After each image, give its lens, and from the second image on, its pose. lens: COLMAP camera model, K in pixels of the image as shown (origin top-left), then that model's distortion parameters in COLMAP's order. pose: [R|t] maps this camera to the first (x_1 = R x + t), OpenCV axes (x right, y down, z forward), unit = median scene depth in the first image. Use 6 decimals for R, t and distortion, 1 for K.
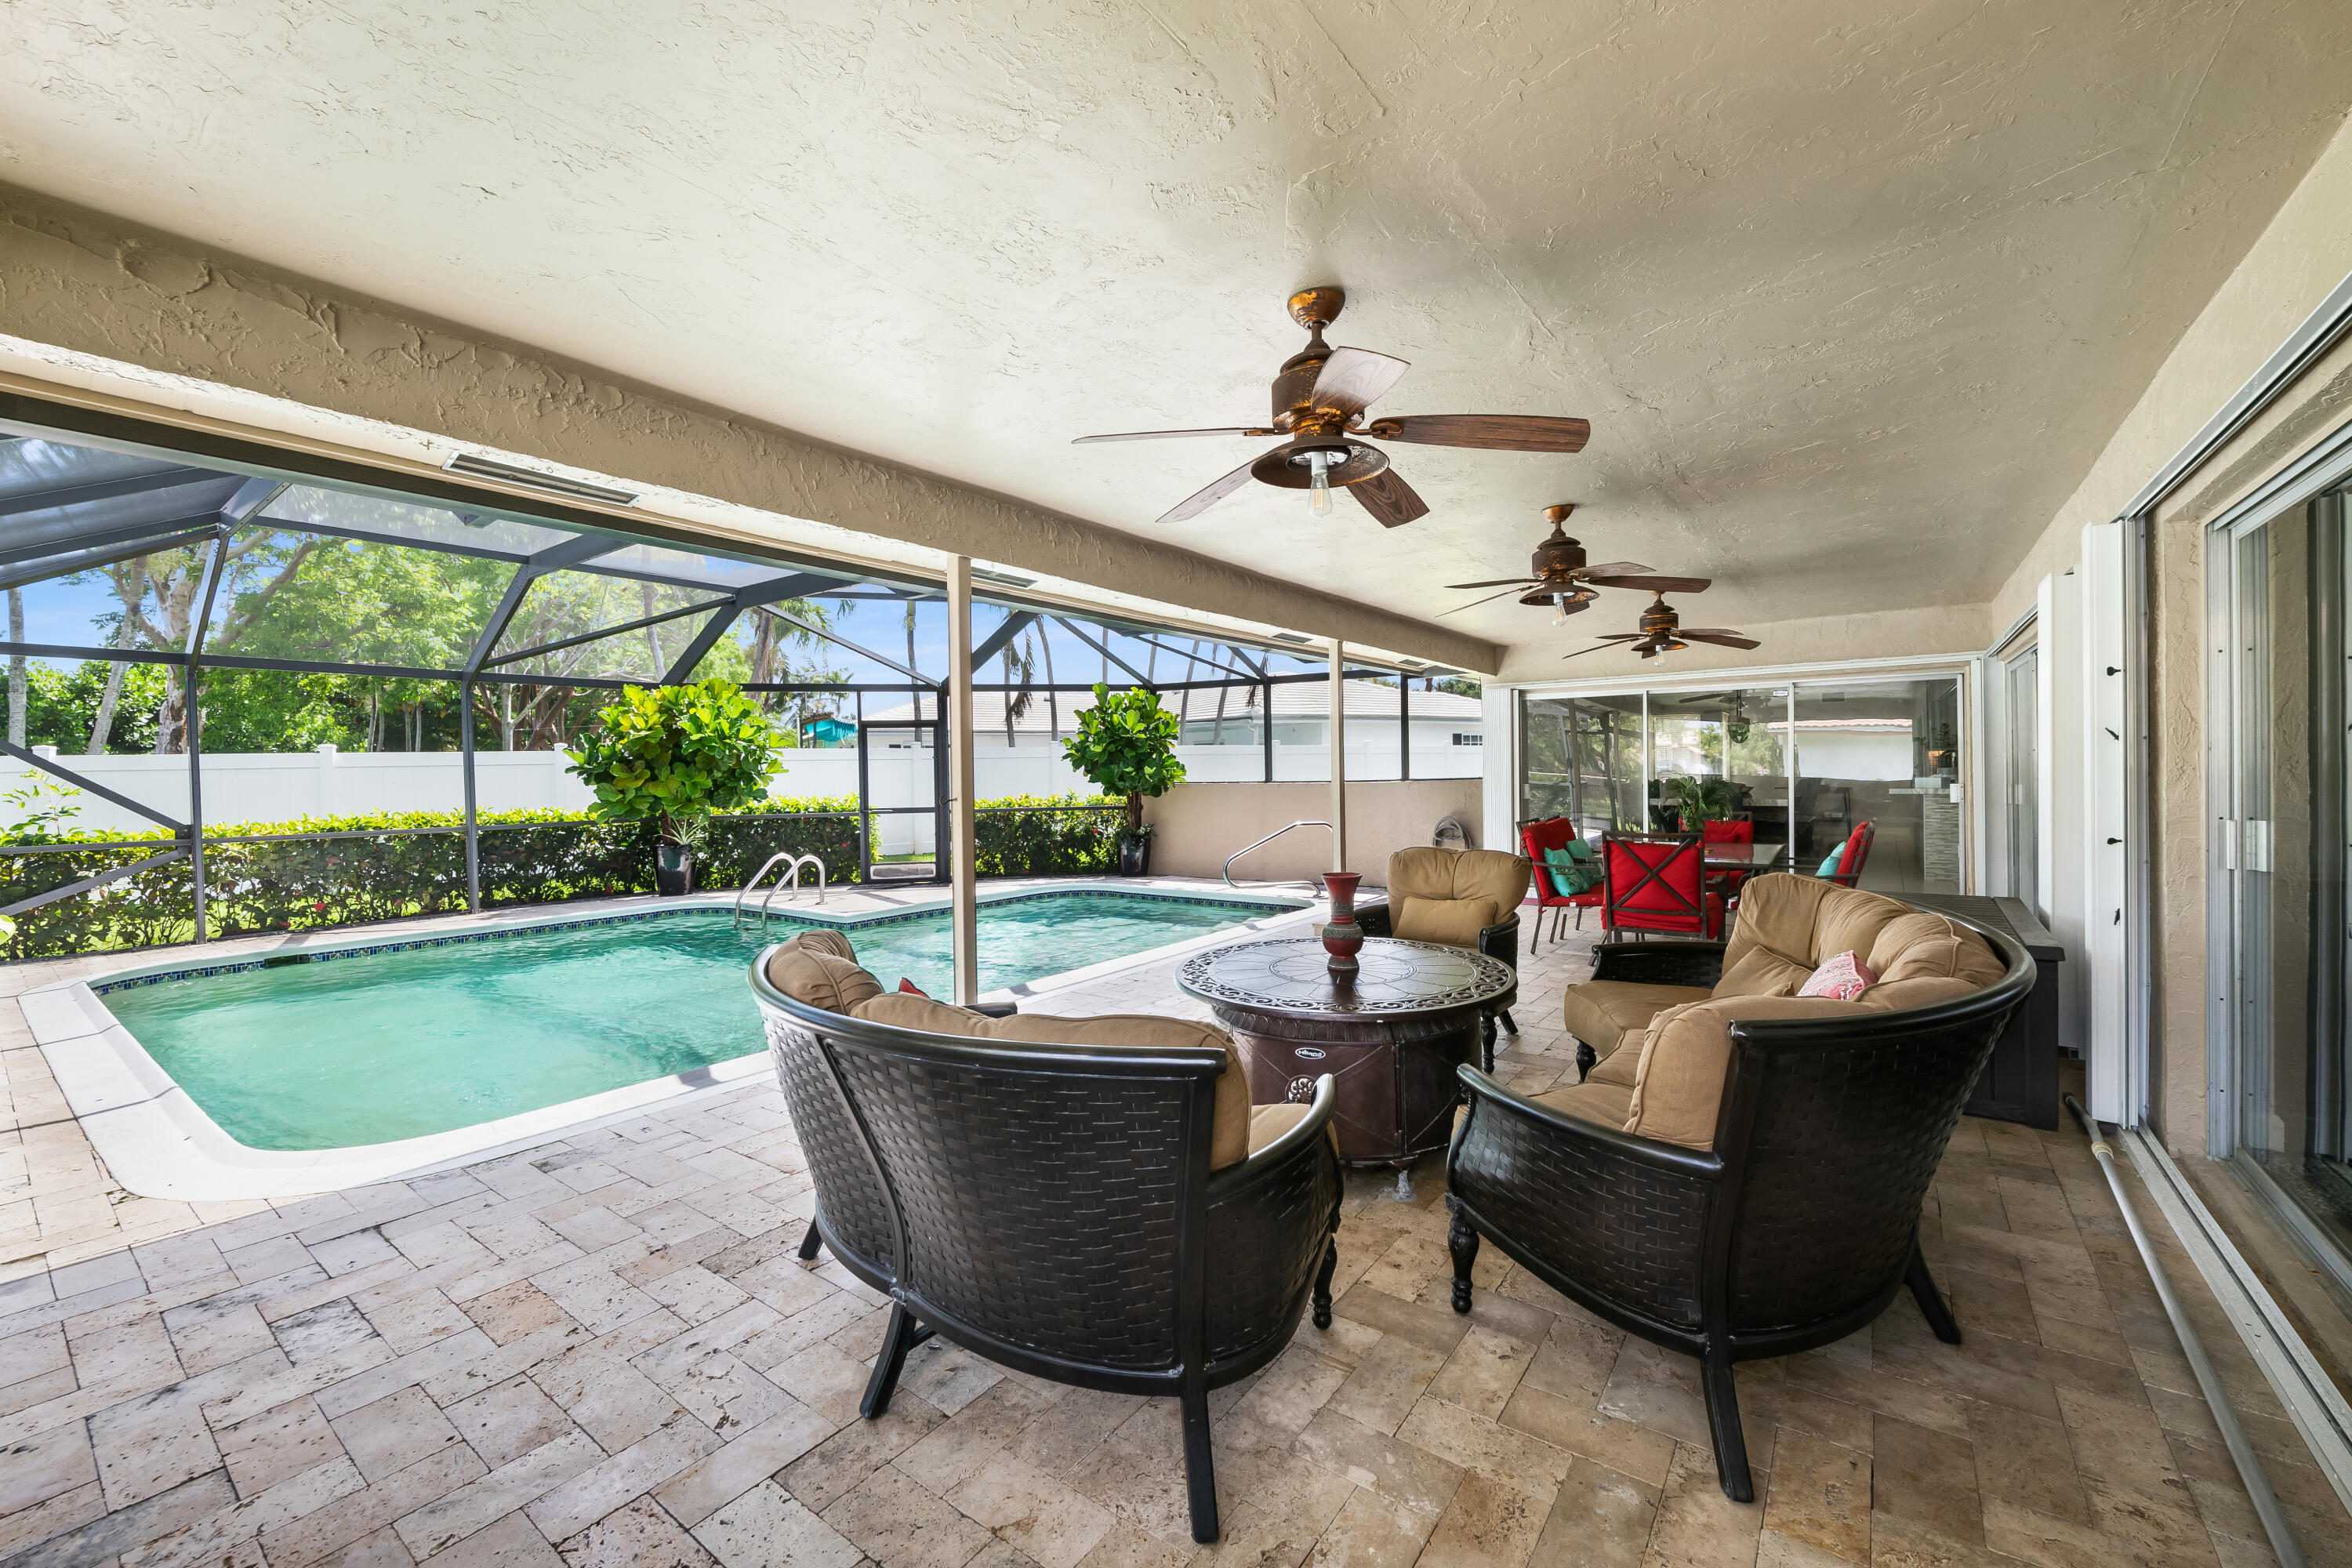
lens RADIAL K [[922.1, 0, 1182.8], [0, 922.1, 776.0], [0, 0, 1]] dist [-0.002444, -0.001360]
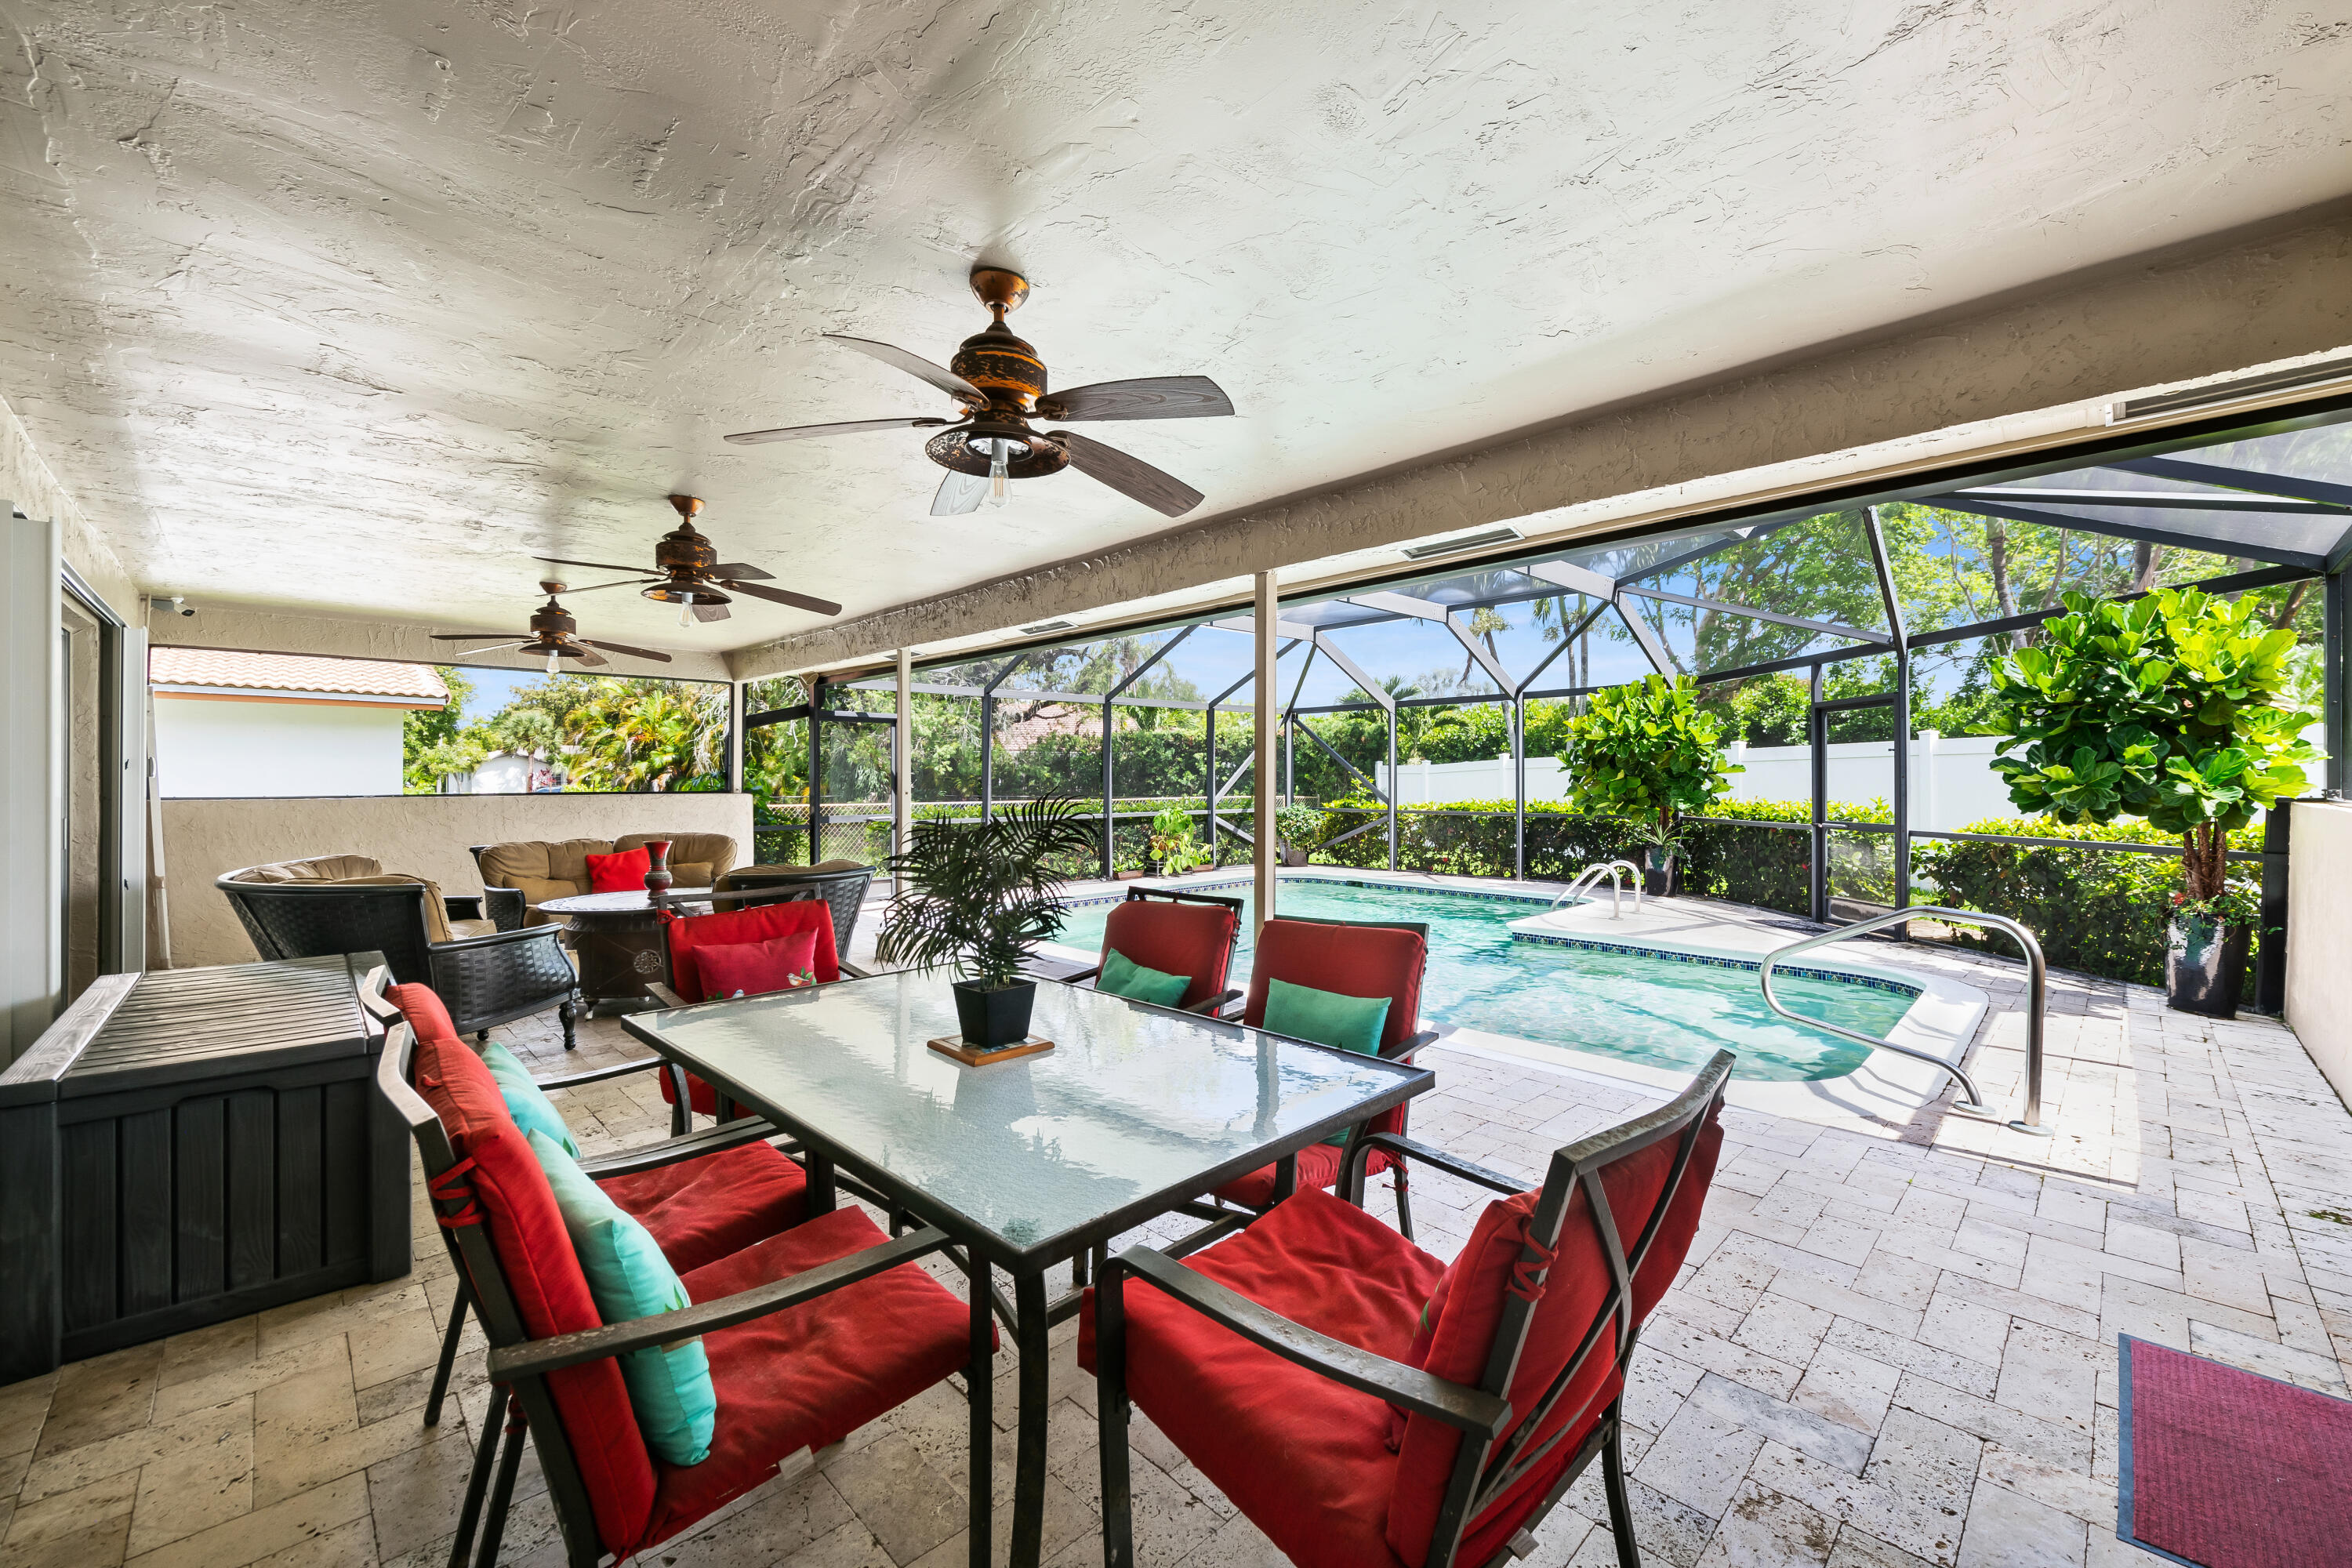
lens RADIAL K [[922.1, 0, 1170.8], [0, 922.1, 782.7], [0, 0, 1]] dist [-0.002444, -0.001360]
pose [[-0.176196, 0.011436, -0.984289, 0.519083], [-0.005845, 0.999903, 0.012664, -0.001313], [0.984338, 0.007985, -0.176112, 0.662234]]
